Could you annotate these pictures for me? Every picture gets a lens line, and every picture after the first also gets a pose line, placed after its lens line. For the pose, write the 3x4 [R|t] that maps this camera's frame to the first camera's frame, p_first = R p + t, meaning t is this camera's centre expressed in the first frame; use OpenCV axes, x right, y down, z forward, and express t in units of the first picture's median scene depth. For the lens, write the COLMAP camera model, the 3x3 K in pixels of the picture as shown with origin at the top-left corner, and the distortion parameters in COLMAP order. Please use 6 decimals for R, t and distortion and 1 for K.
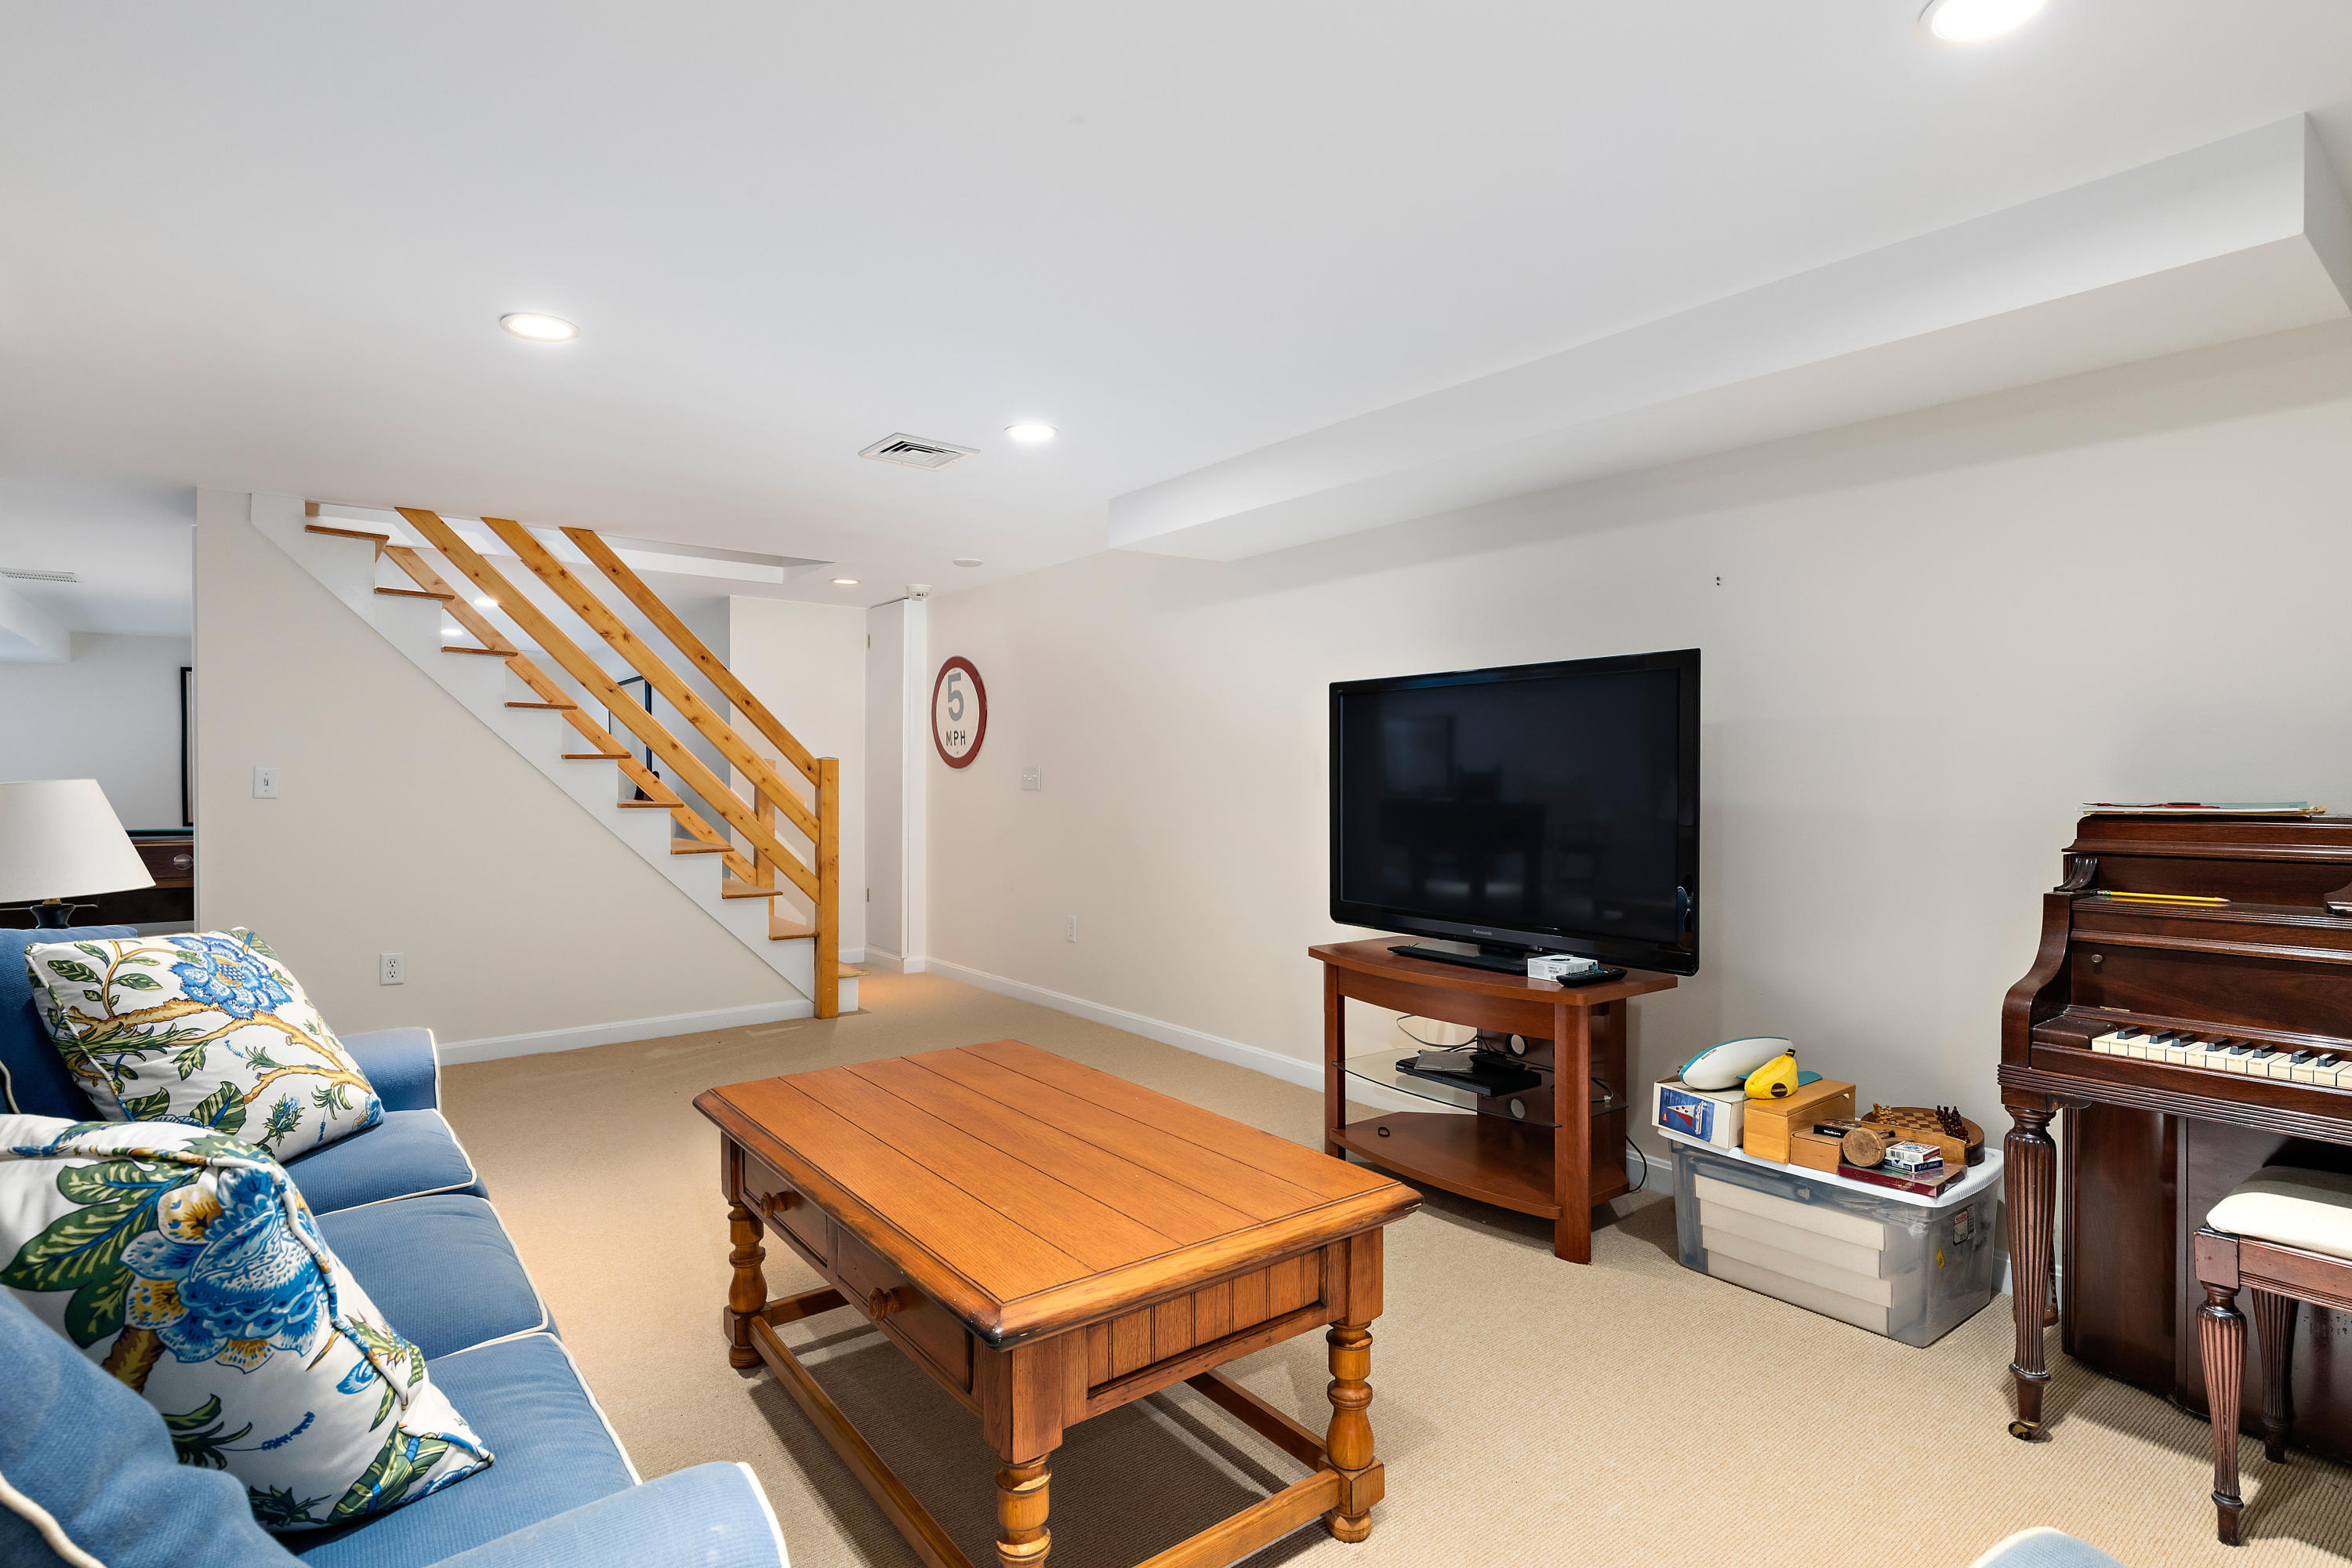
lens RADIAL K [[1206.5, 0, 1176.6], [0, 1206.5, 780.4], [0, 0, 1]] dist [-0.004473, -0.000257]
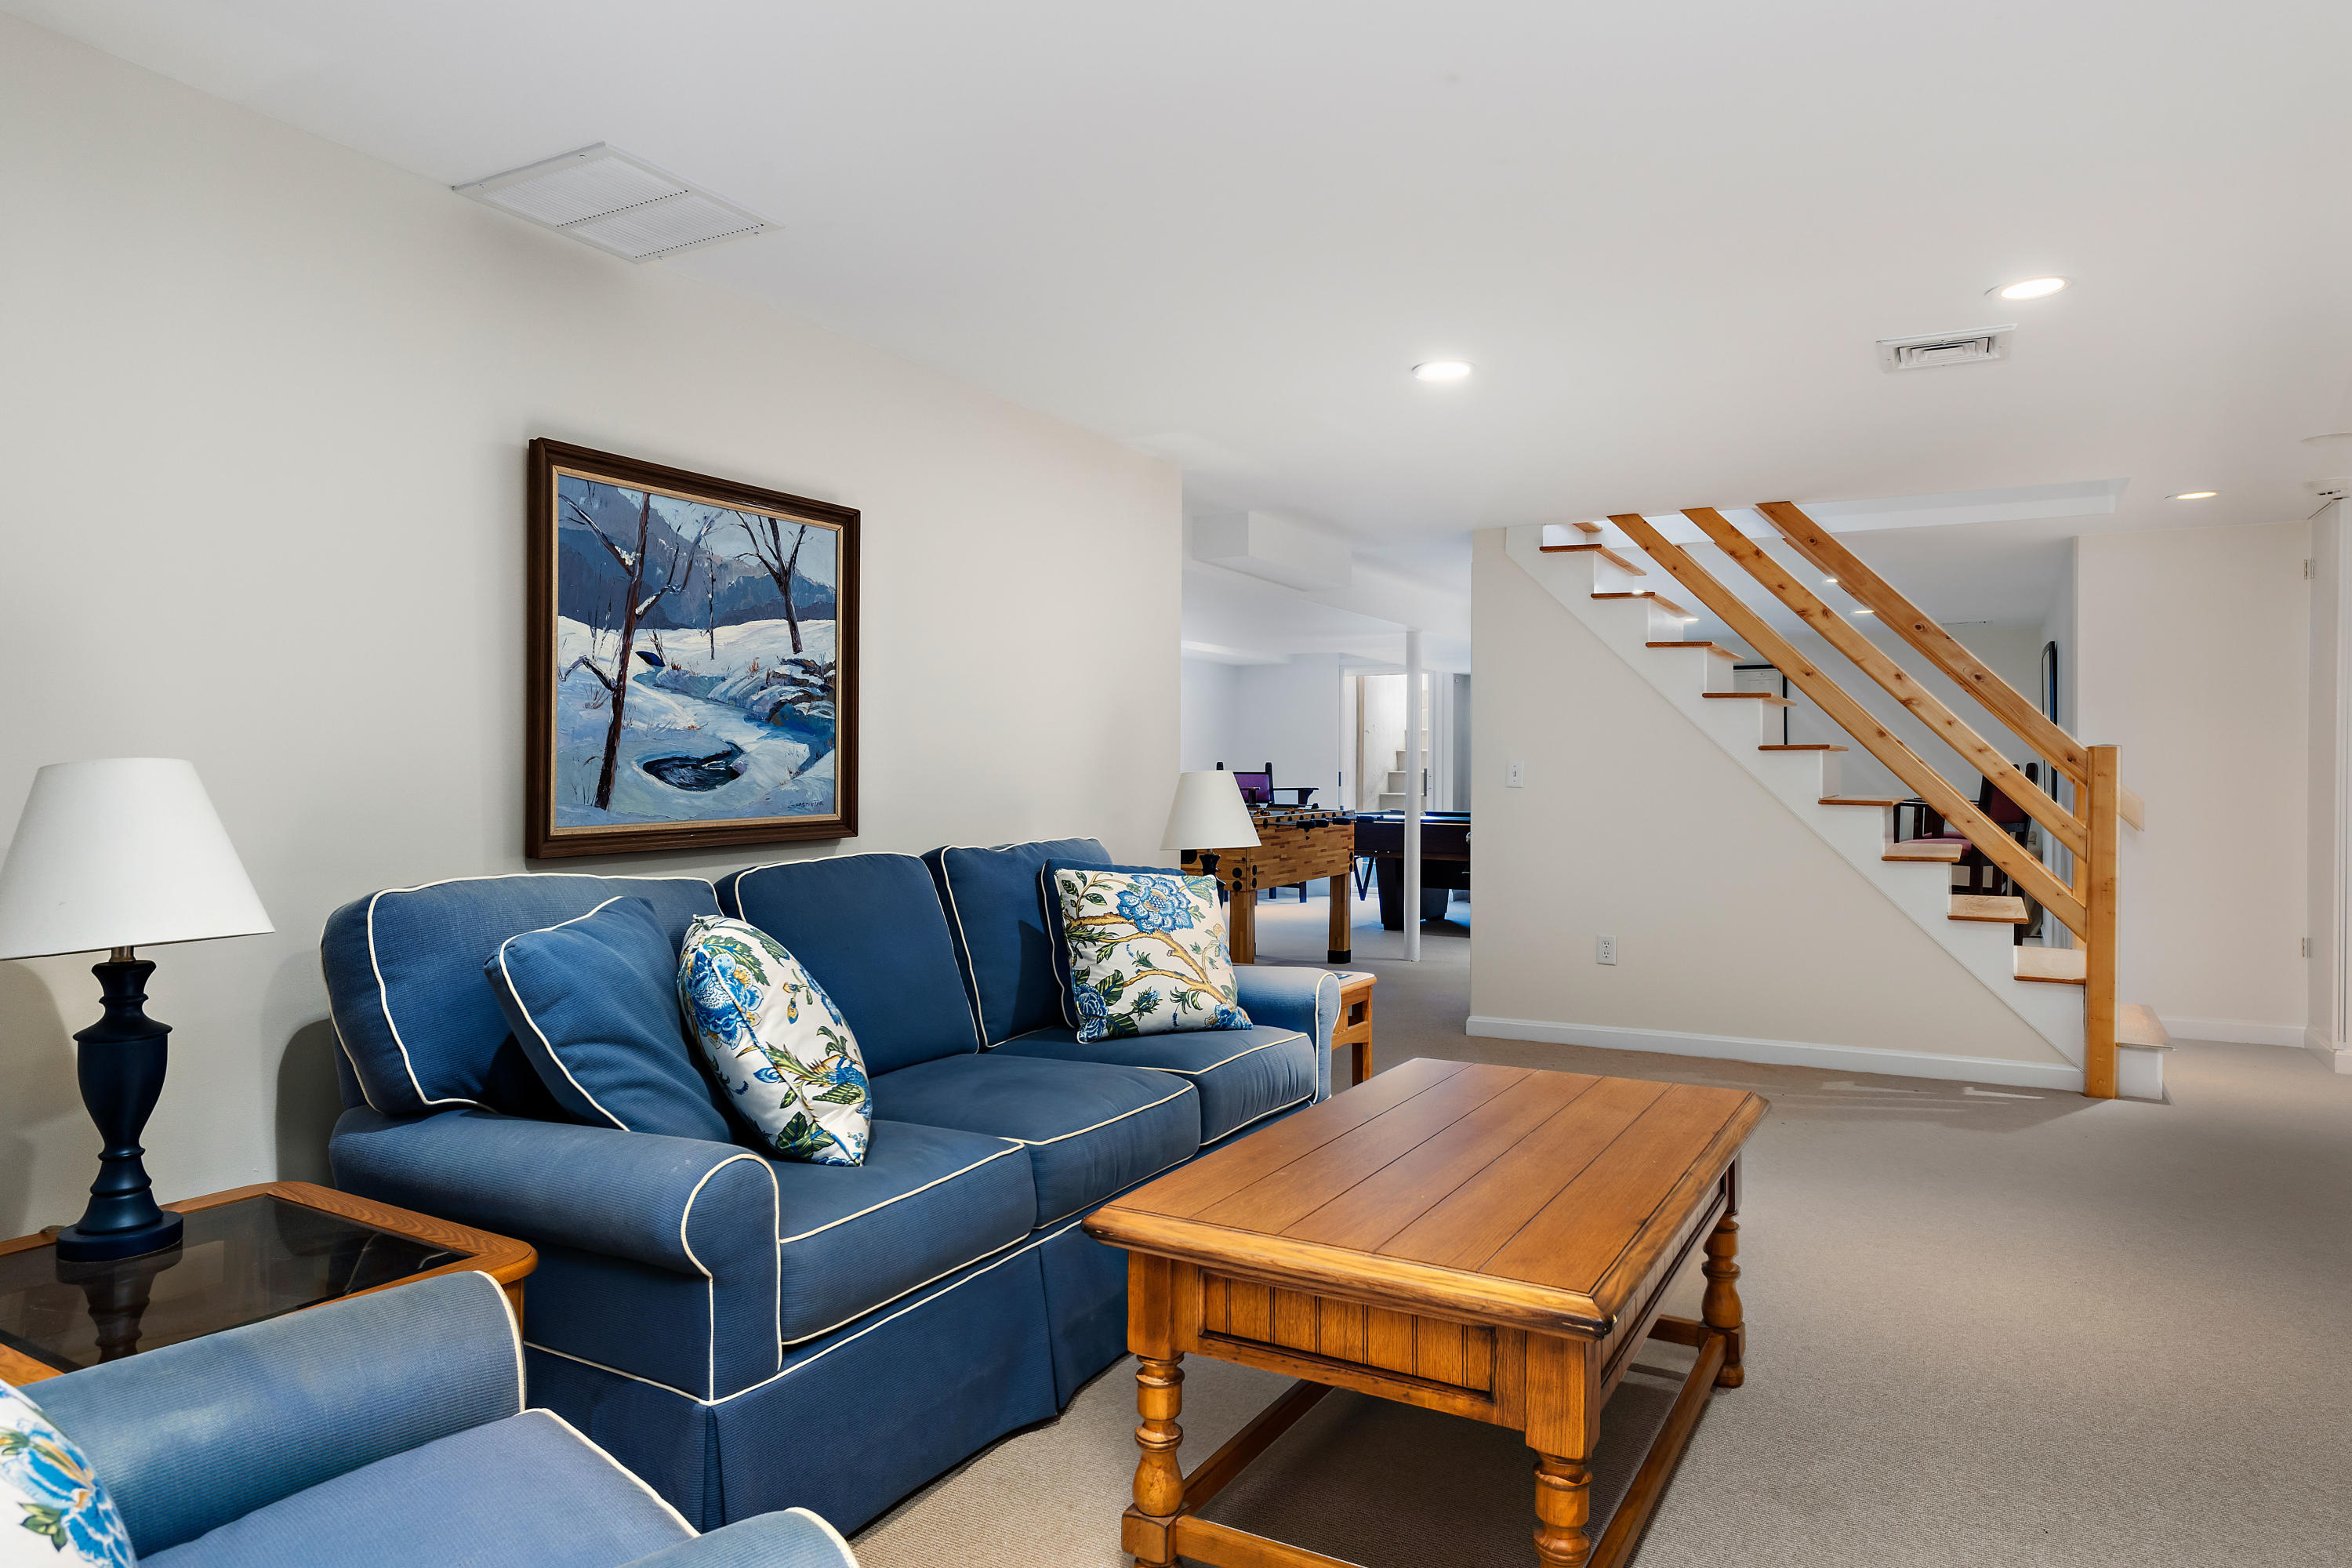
lens RADIAL K [[1464.0, 0, 1176.6], [0, 1464.0, 774.3], [0, 0, 1]] dist [-0.002869, -0.000366]
pose [[0.357150, 0.005633, -0.934030, 0.934191], [-0.005637, 0.999977, 0.003875, -0.002897], [0.934030, 0.003882, 0.357174, 0.404370]]
